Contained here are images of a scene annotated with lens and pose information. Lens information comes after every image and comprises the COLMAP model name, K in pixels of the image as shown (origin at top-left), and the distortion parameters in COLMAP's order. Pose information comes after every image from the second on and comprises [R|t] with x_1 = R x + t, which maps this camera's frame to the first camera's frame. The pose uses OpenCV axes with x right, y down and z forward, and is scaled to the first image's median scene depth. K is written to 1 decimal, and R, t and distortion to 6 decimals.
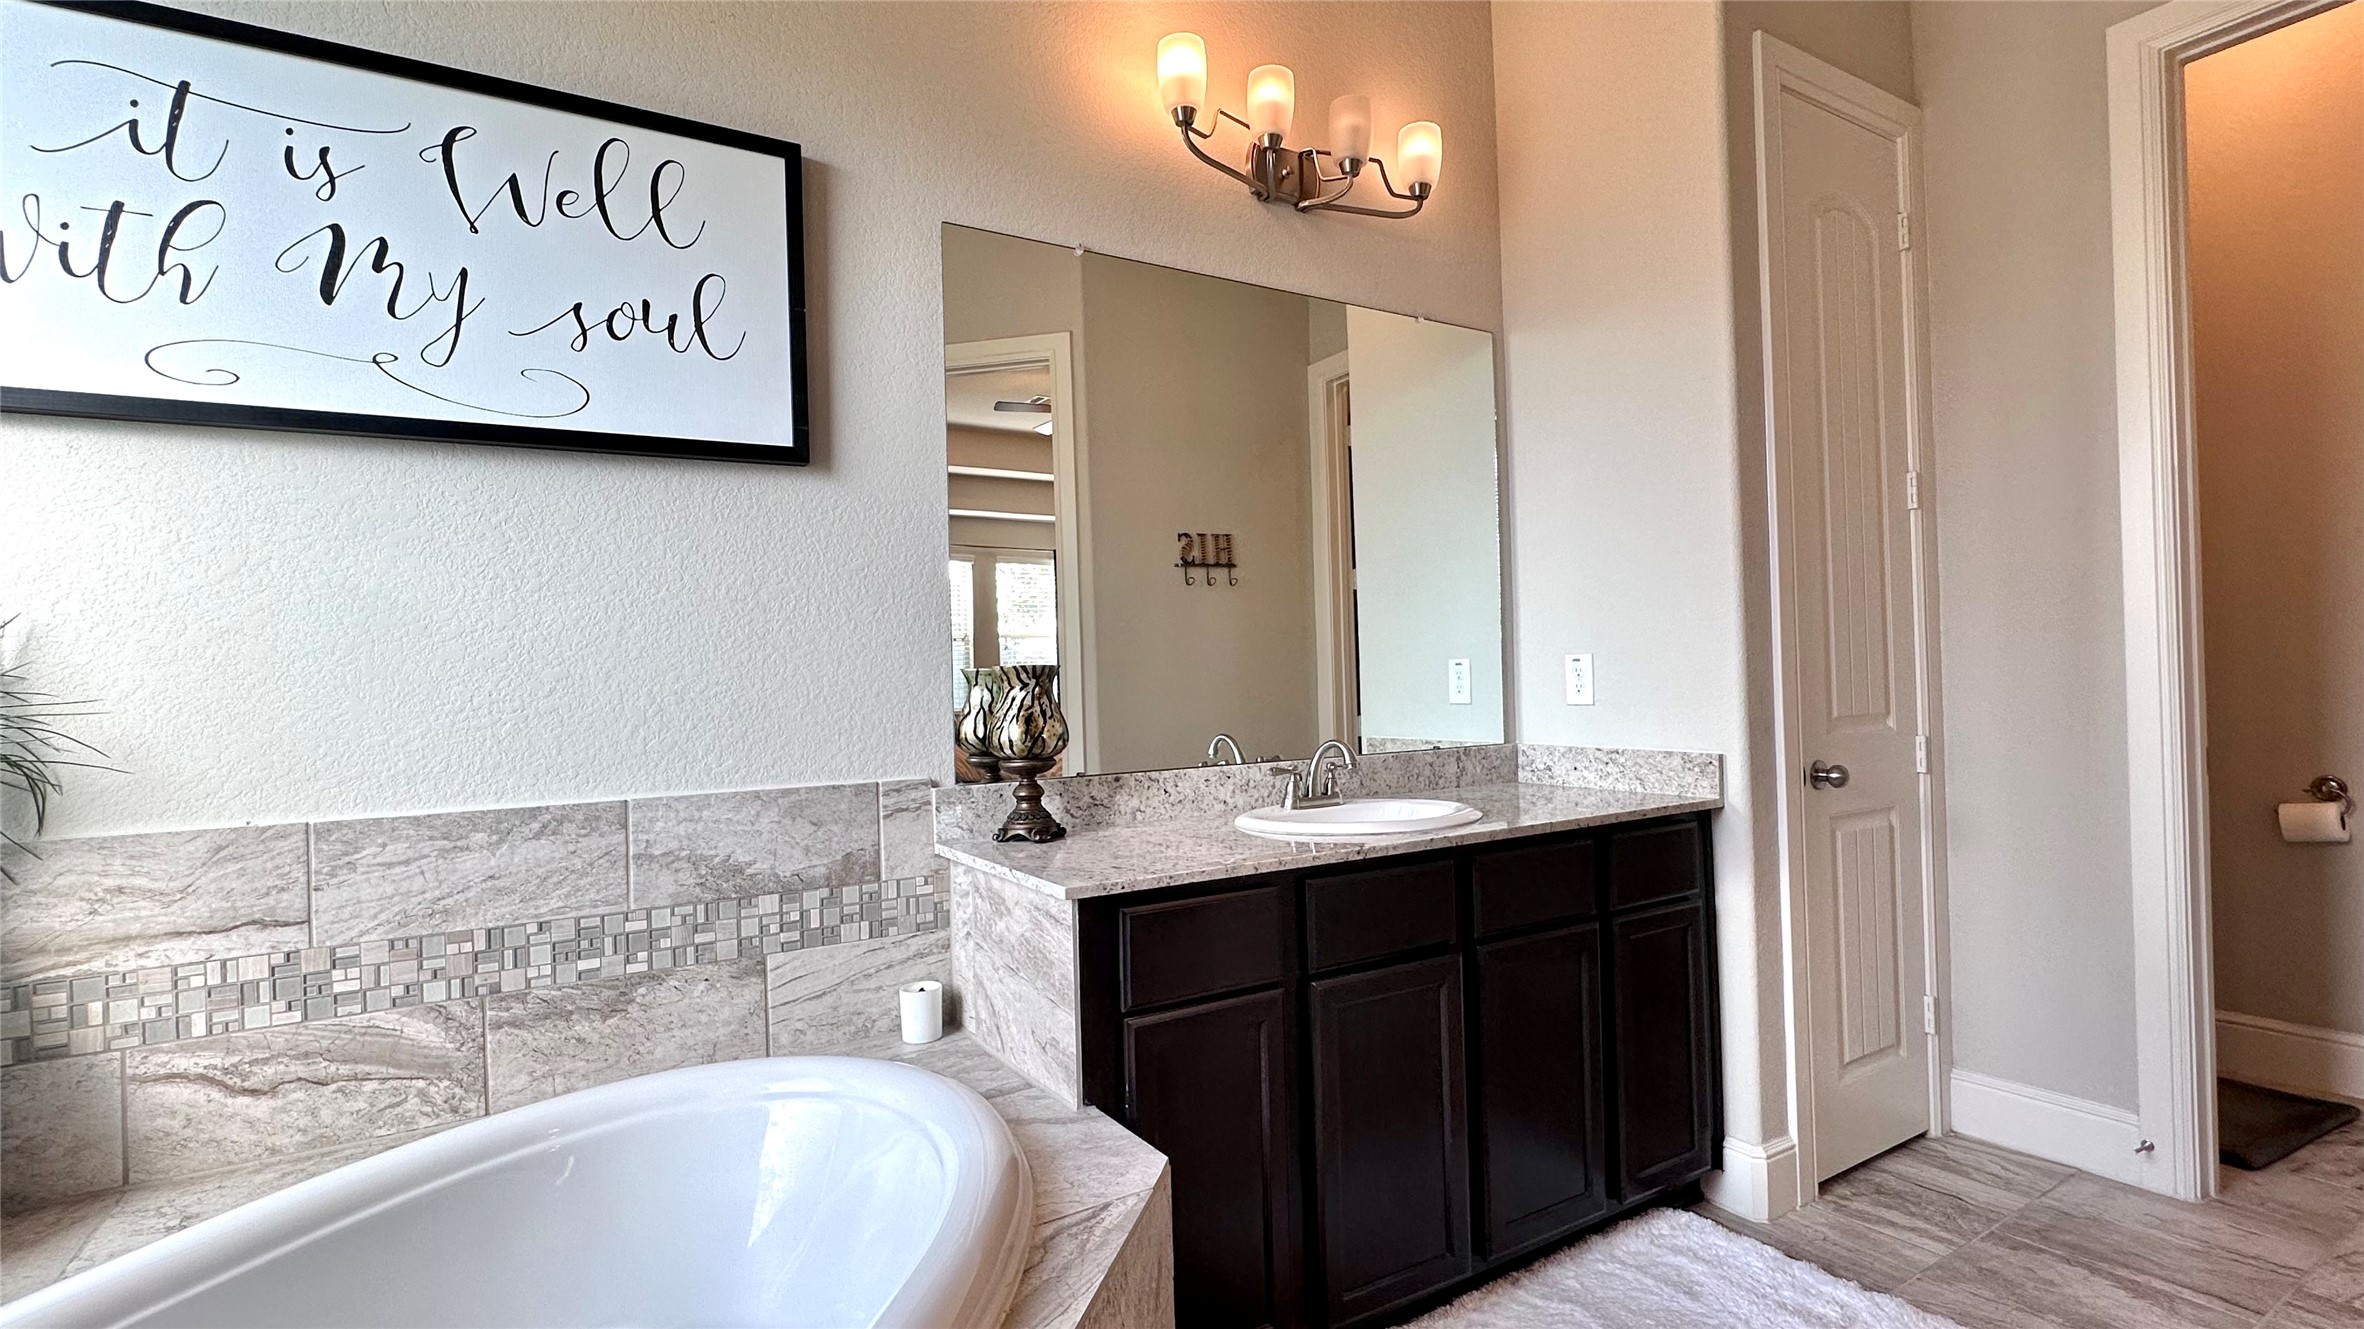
lens RADIAL K [[1092.2, 0, 1178.7], [0, 1092.2, 669.7], [0, 0, 1]] dist [-0.003376, 0.000757]
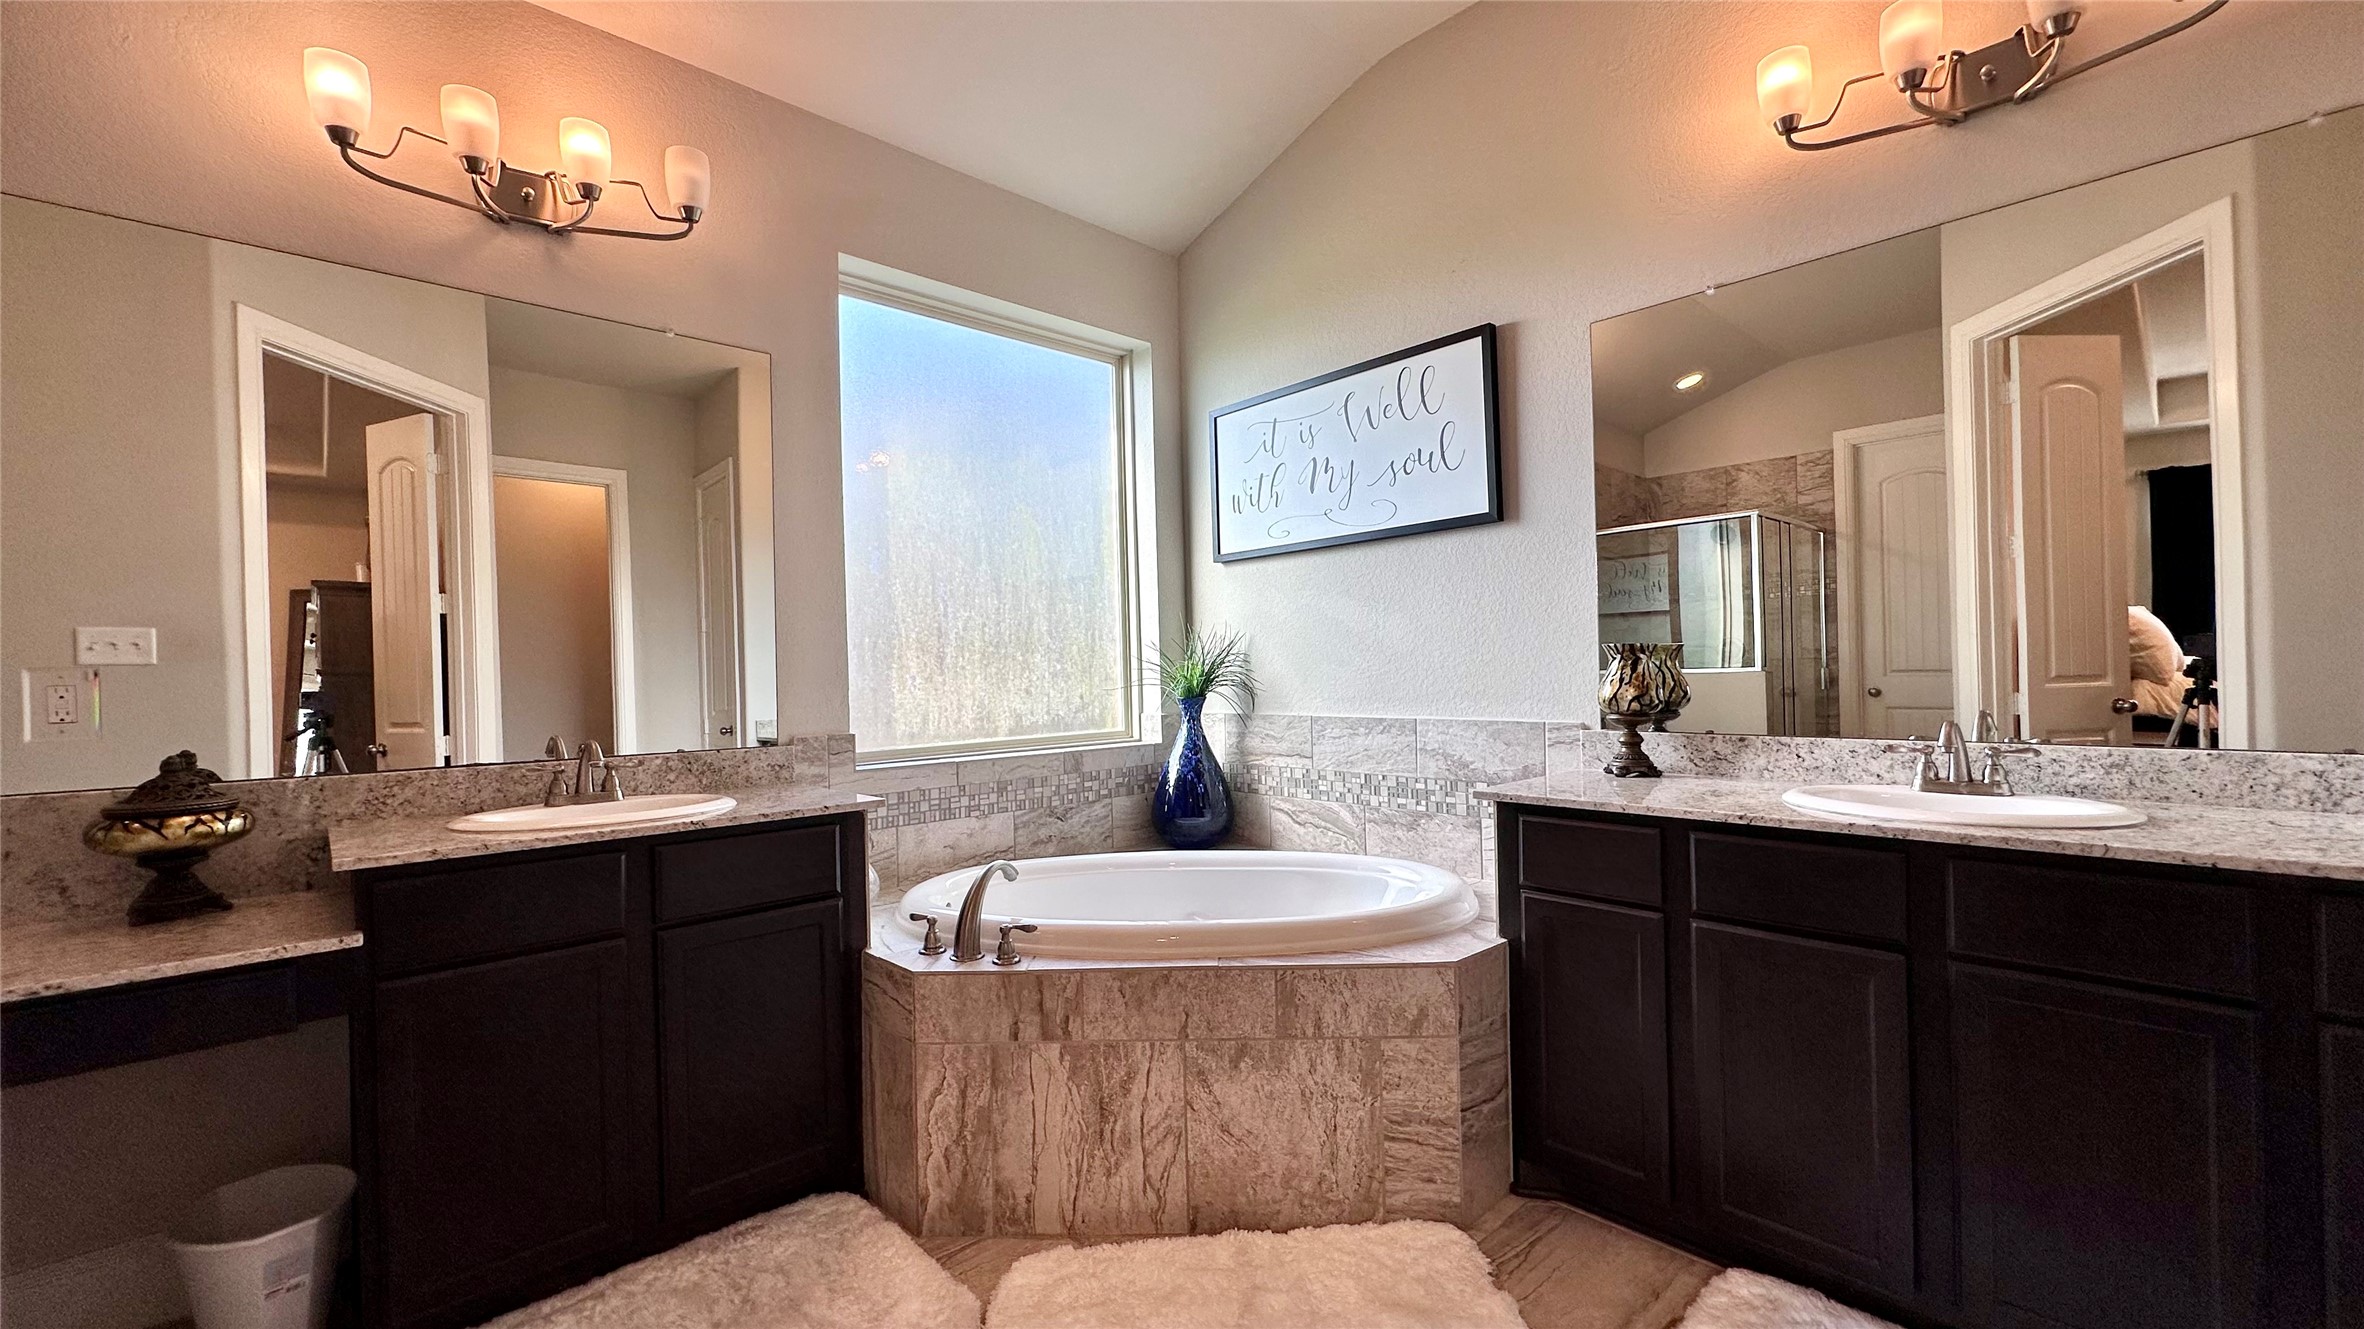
lens RADIAL K [[945.8, 0, 1181.1], [0, 945.8, 664.7], [0, 0, 1]] dist [-0.003998, 0.000885]
pose [[0.200748, 0.017003, -0.979495, 1.058261], [0.026724, 0.999382, 0.022825, -0.022893], [0.979278, -0.030758, 0.200170, 0.291851]]
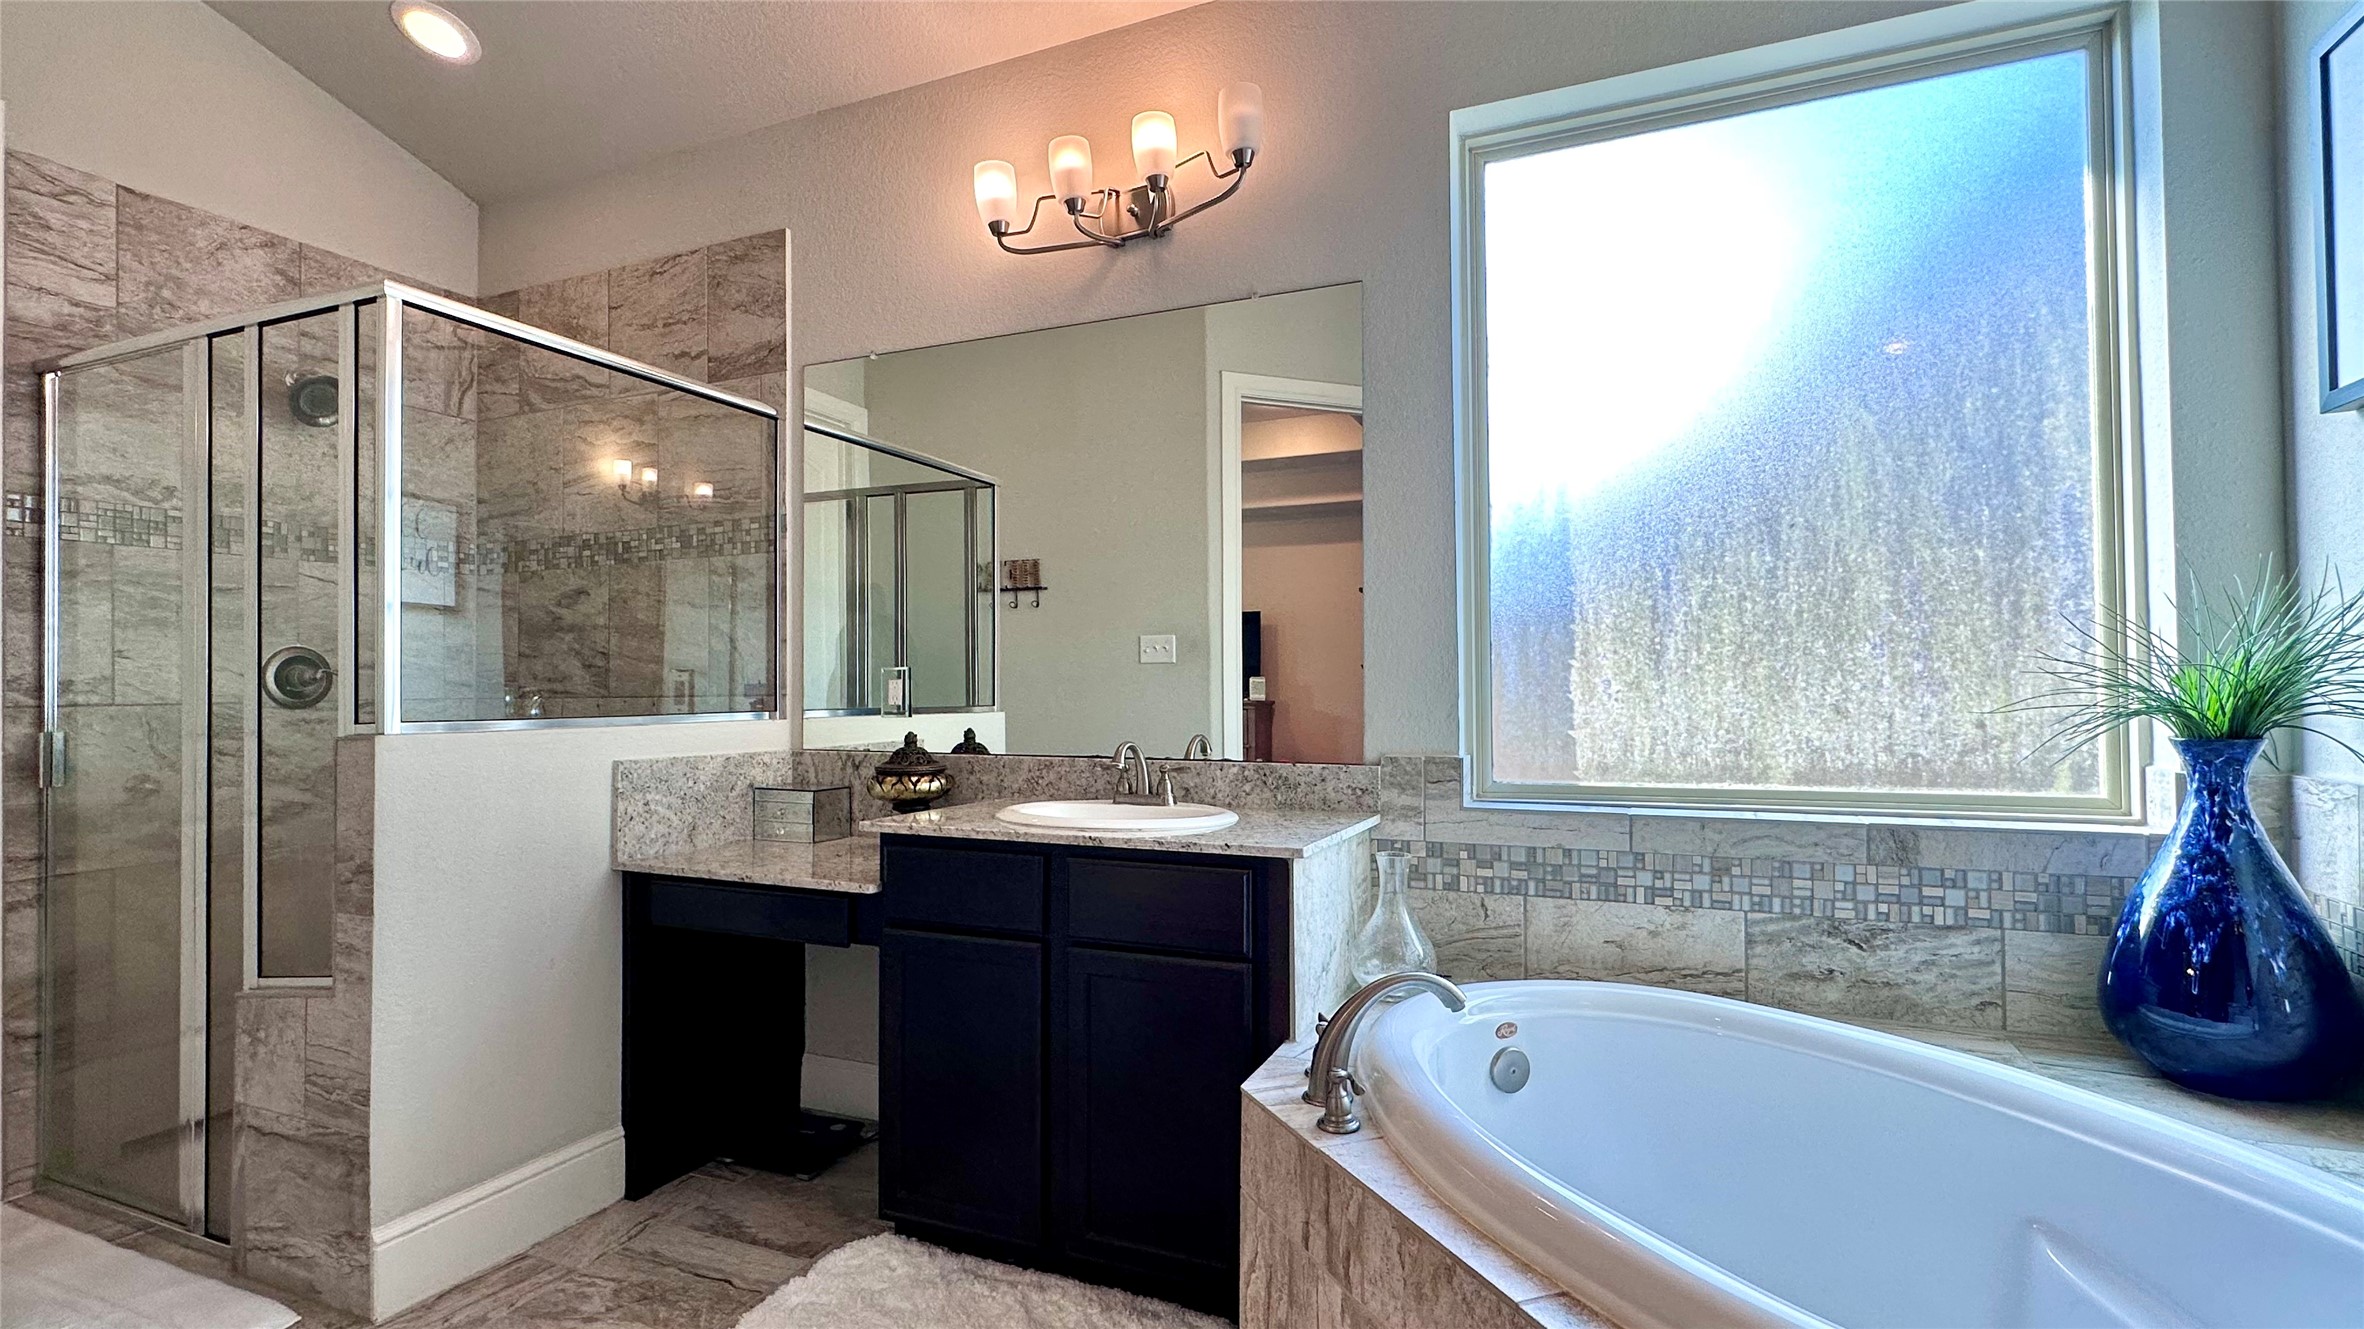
lens RADIAL K [[1090.7, 0, 1179.5], [0, 1090.7, 668.7], [0, 0, 1]] dist [-0.004259, 0.000841]
pose [[-0.816801, 0.026390, -0.576316, 0.450783], [0.035758, 0.999348, -0.004918, -0.001320], [0.575811, -0.024625, -0.817212, 0.981204]]
